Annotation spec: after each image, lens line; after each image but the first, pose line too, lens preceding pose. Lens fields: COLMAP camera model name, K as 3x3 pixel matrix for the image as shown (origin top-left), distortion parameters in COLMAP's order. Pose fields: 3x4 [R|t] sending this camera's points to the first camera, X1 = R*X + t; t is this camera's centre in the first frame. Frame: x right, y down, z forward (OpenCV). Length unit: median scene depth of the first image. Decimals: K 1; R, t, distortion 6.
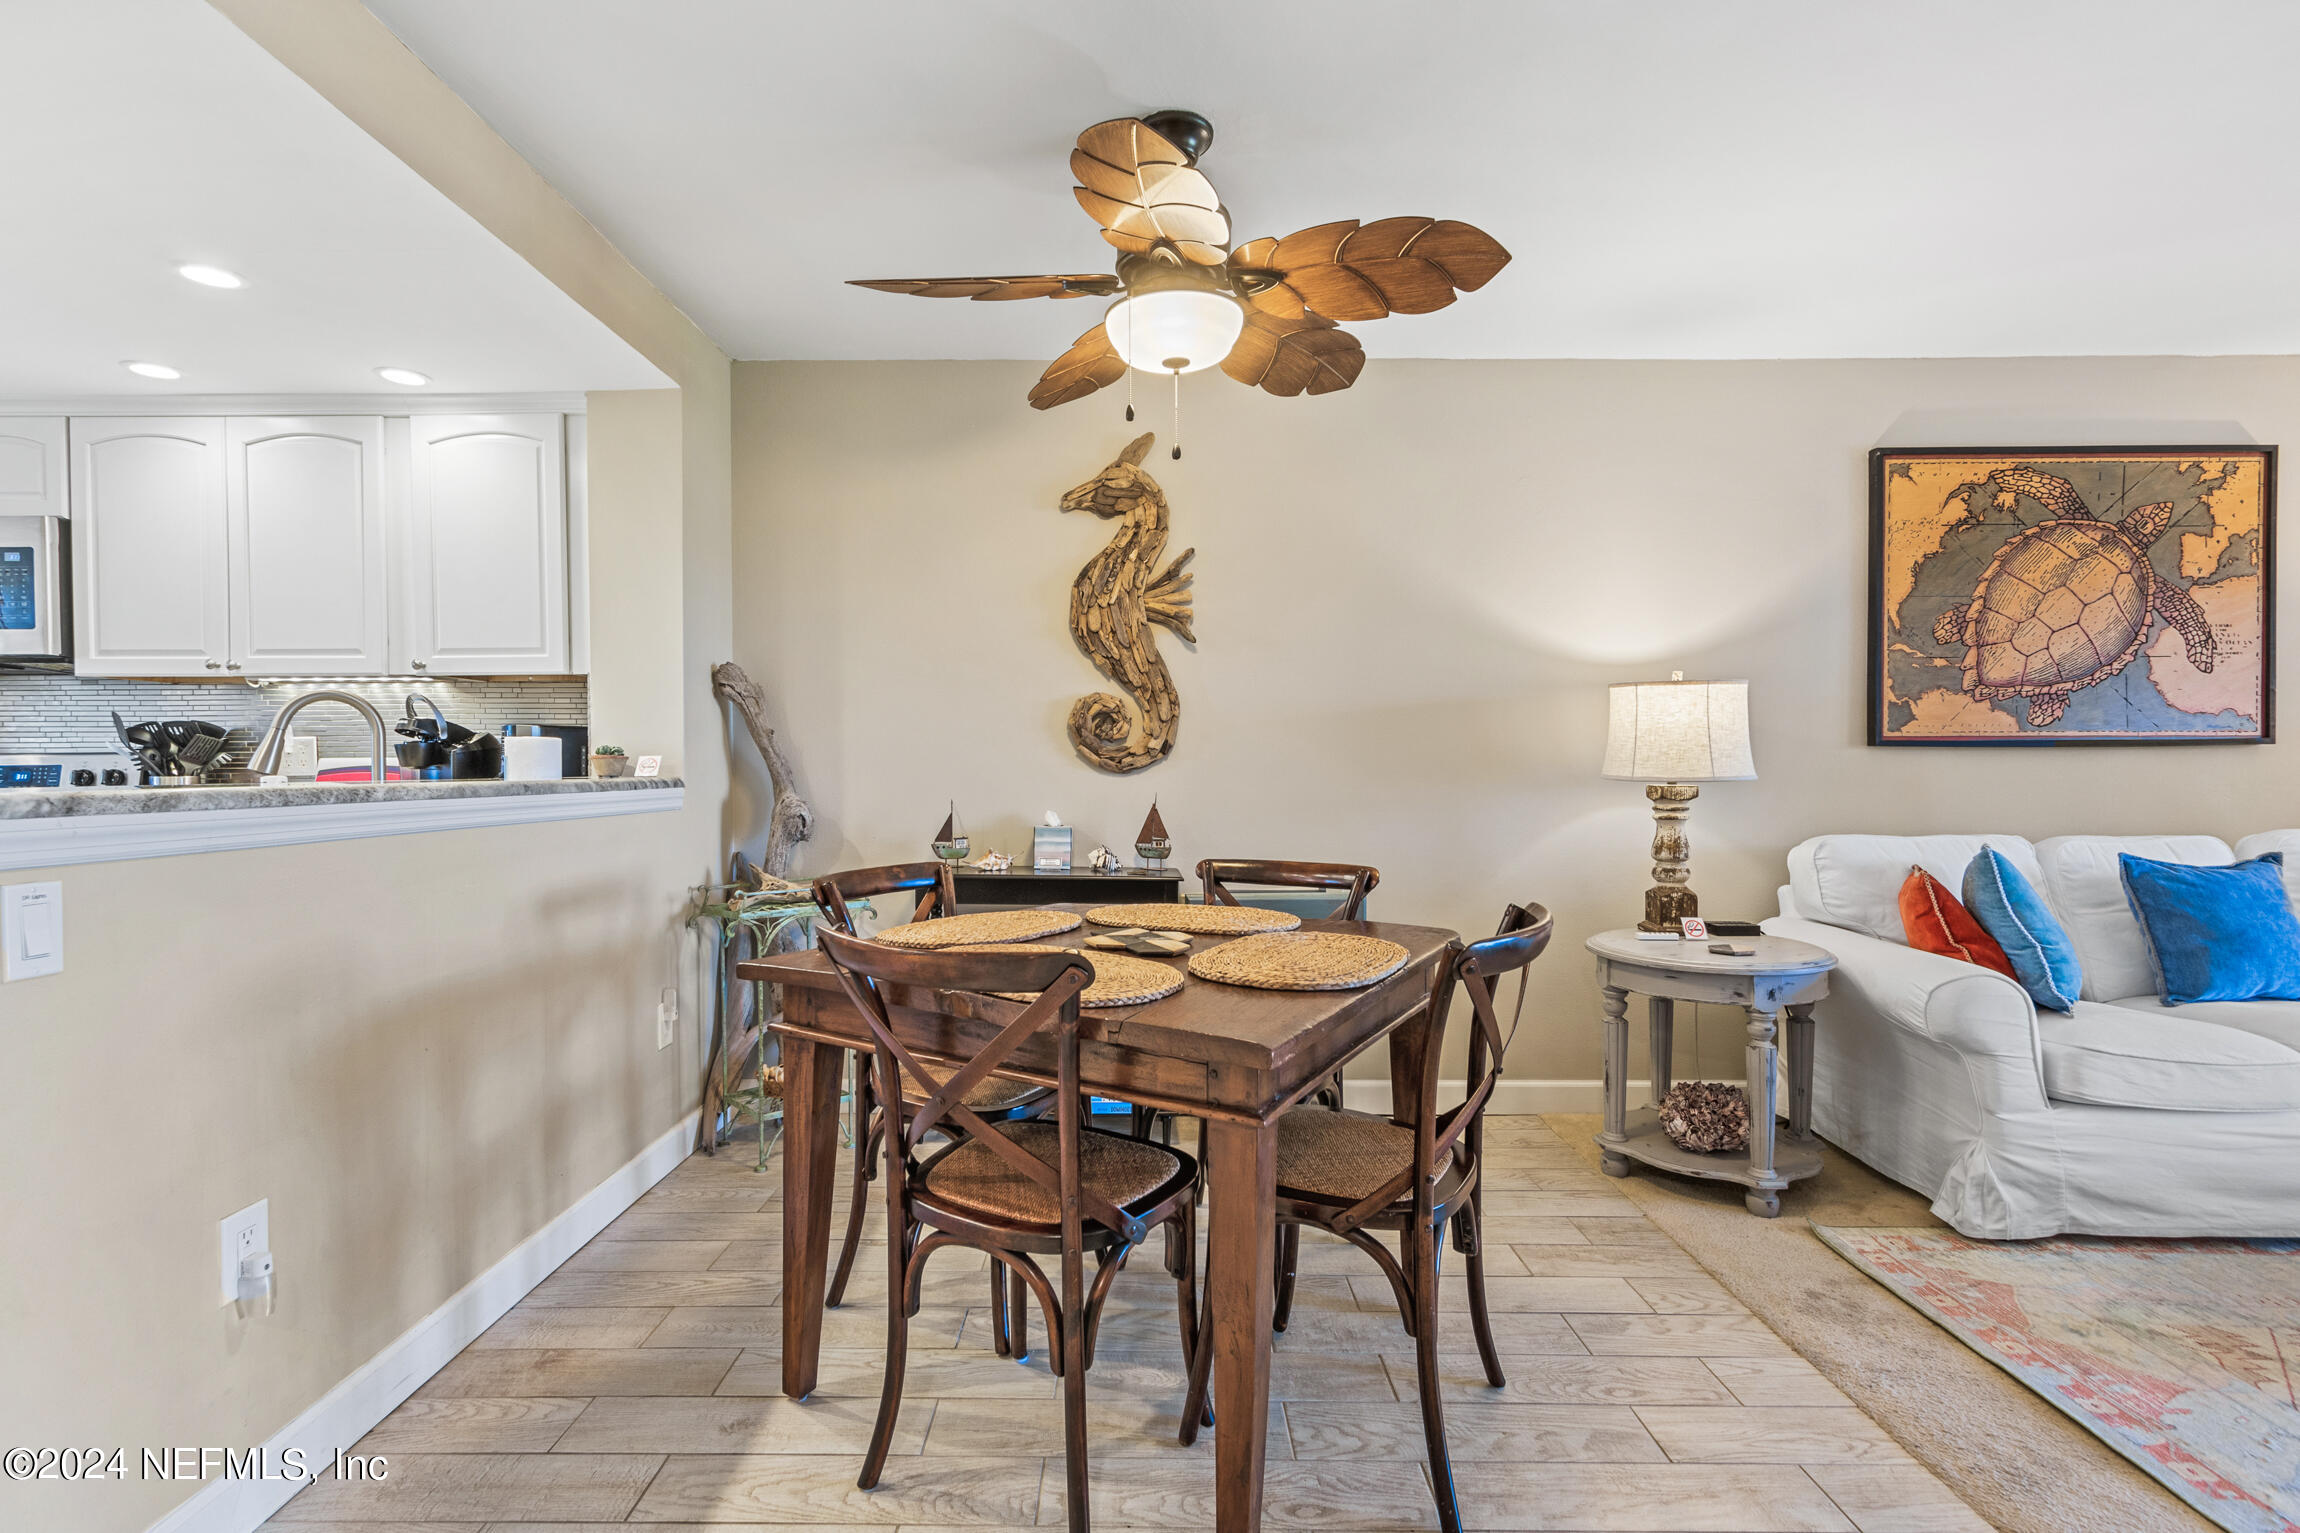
lens RADIAL K [[1062.5, 0, 1099.0], [0, 1062.5, 795.1], [0, 0, 1]] dist [0.000018, 0.000965]
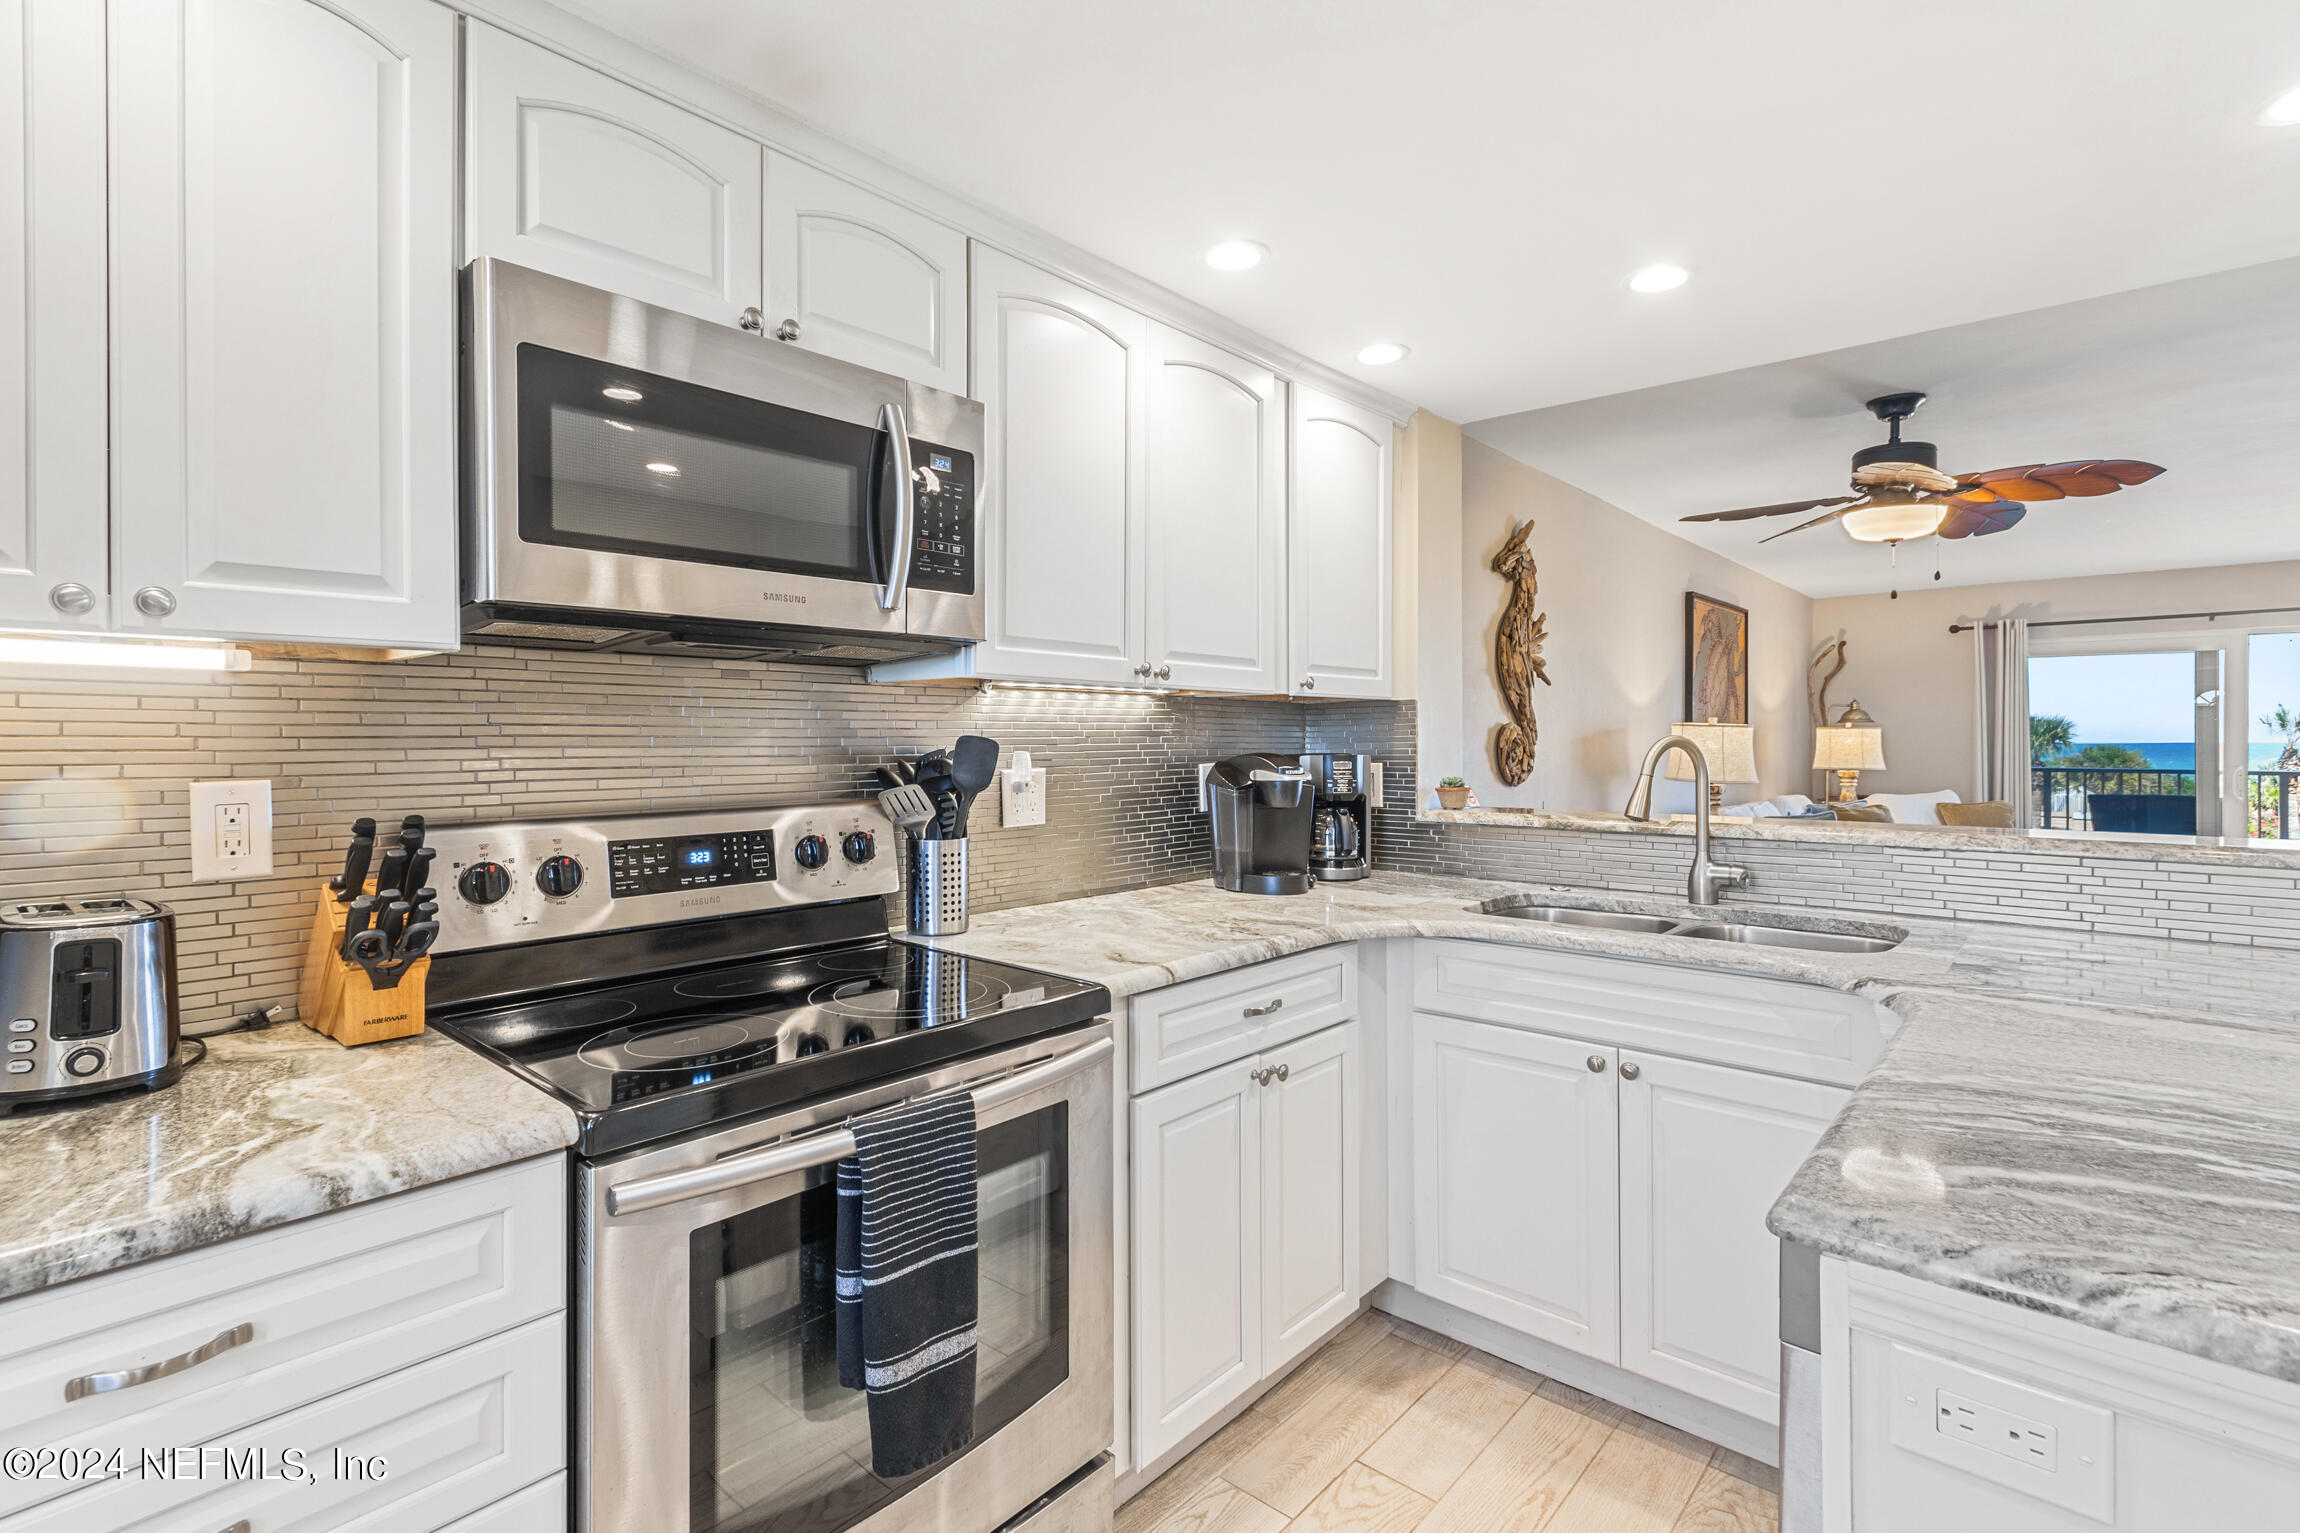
lens RADIAL K [[1062.5, 0, 1124.5], [0, 1062.5, 748.6], [0, 0, 1]] dist [0.000018, 0.000965]
pose [[0.675450, -0.005338, 0.737386, -1.286450], [0.021807, 0.999681, -0.012739, -0.060710], [-0.737083, 0.024684, 0.675351, 0.521629]]
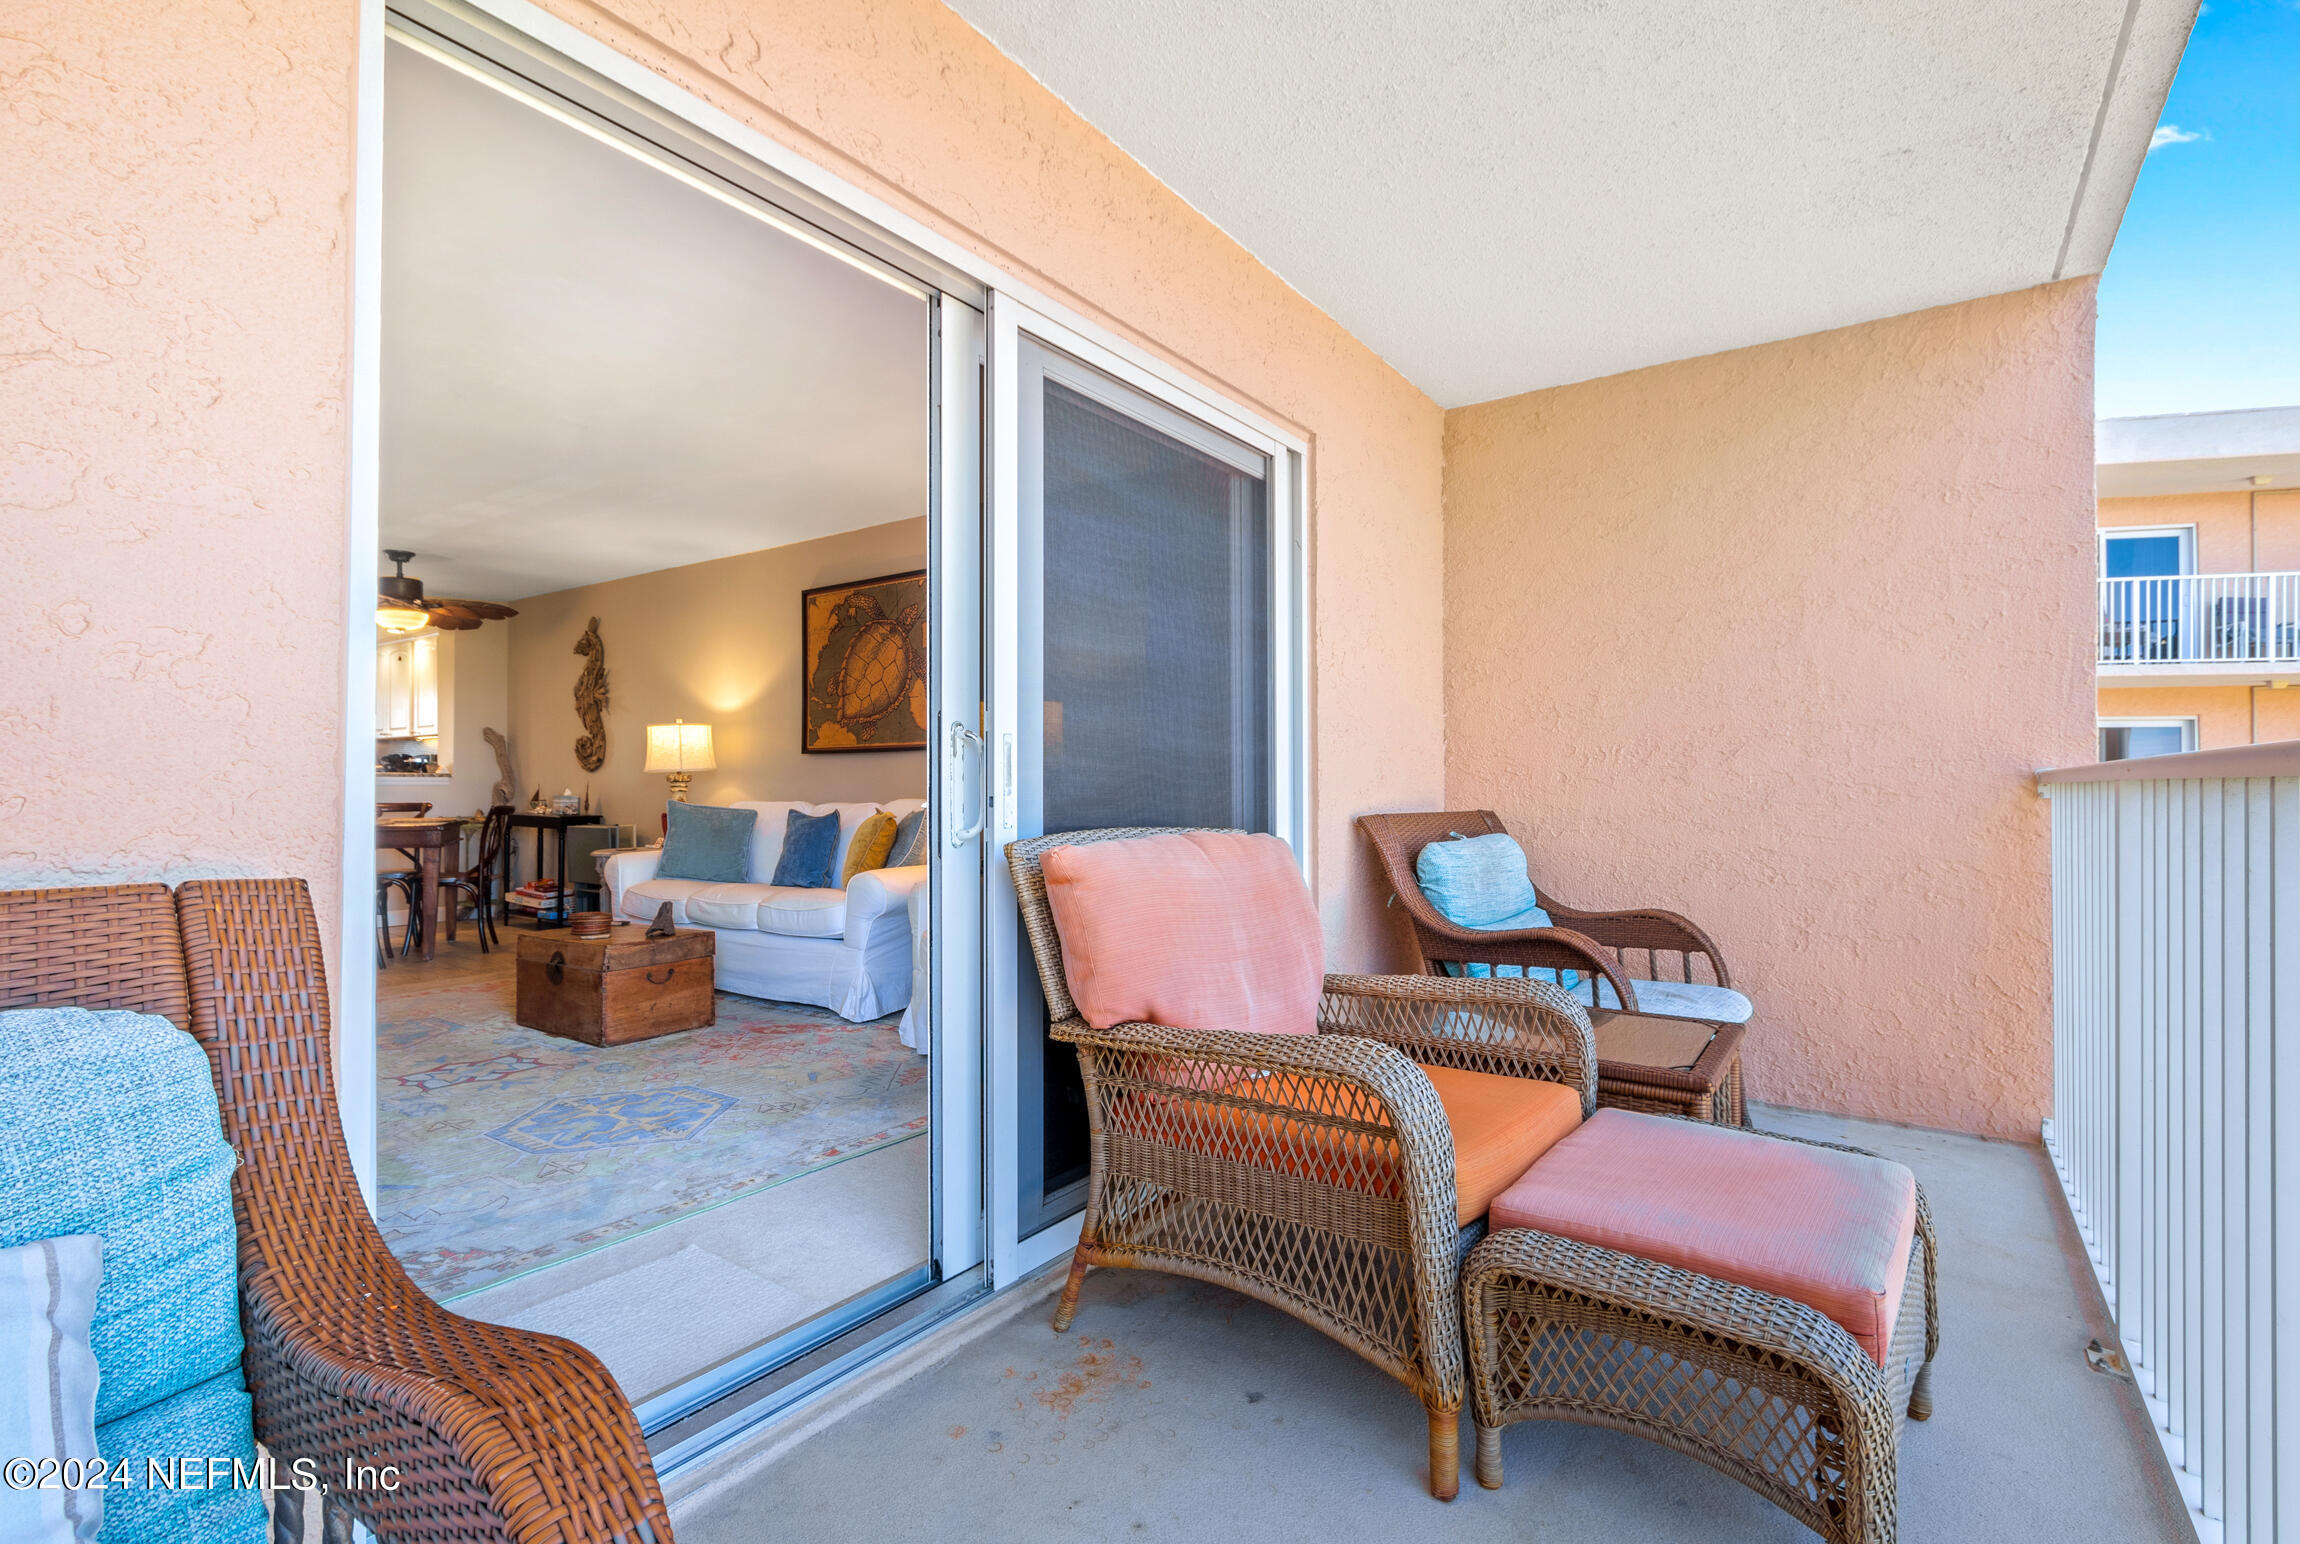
lens RADIAL K [[1062.5, 0, 1148.6], [0, 1062.5, 785.9], [0, 0, 1]] dist [0.000018, 0.000965]
pose [[0.827723, 0.000601, -0.561136, 2.349626], [-0.018055, 0.999510, -0.025563, 0.047780], [0.560846, 0.031290, 0.827328, -0.178815]]
